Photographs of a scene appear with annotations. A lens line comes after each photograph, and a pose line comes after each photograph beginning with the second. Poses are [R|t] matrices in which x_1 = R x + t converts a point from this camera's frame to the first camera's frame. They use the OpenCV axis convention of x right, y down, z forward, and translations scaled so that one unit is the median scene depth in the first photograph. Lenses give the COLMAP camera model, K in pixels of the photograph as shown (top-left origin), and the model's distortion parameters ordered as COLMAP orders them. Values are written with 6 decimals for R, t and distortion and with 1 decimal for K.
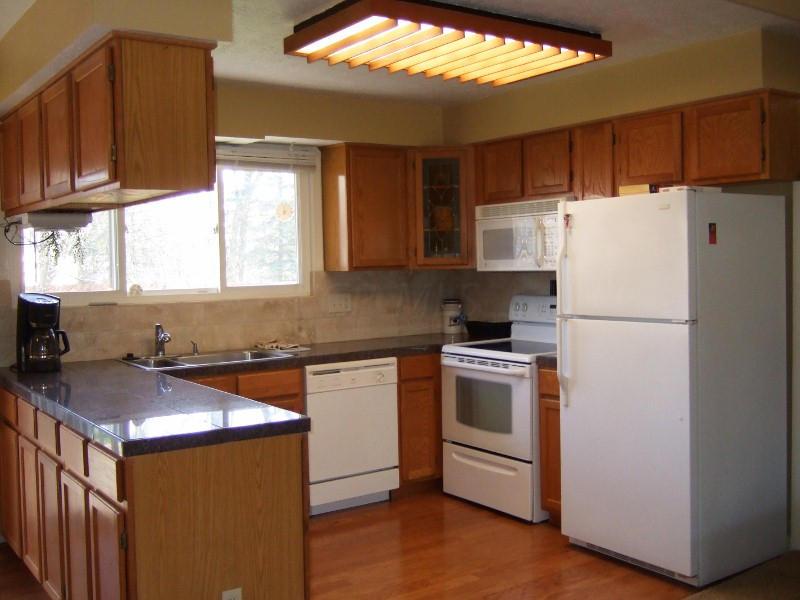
lens RADIAL K [[849.0, 0, 400.0], [0, 849.0, 300.0], [0, 0, 1]] dist [-0.006093, -0.003201]
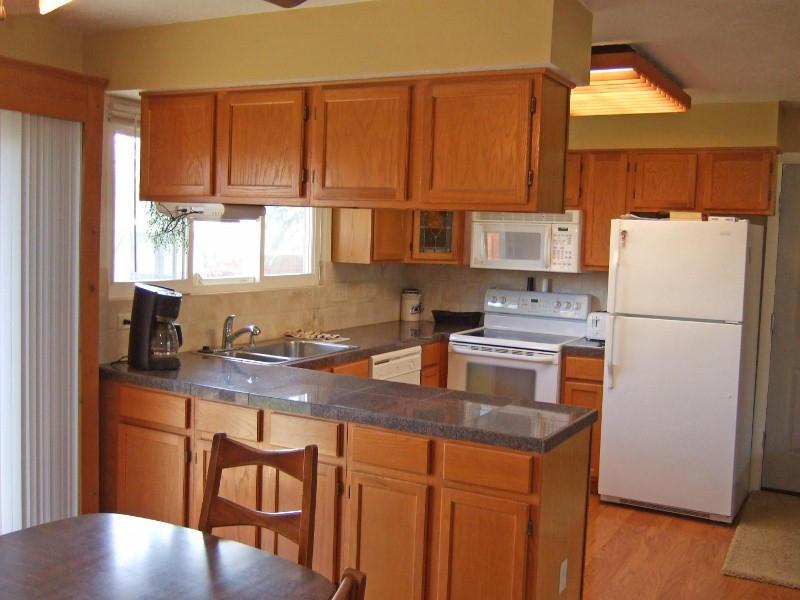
lens RADIAL K [[849.0, 0, 400.0], [0, 849.0, 300.0], [0, 0, 1]] dist [-0.006093, -0.003201]
pose [[0.897523, 0.015516, 0.440694, -0.543387], [-0.031989, 0.999039, 0.029975, -0.024561], [-0.439806, -0.041001, 0.897157, 0.045606]]
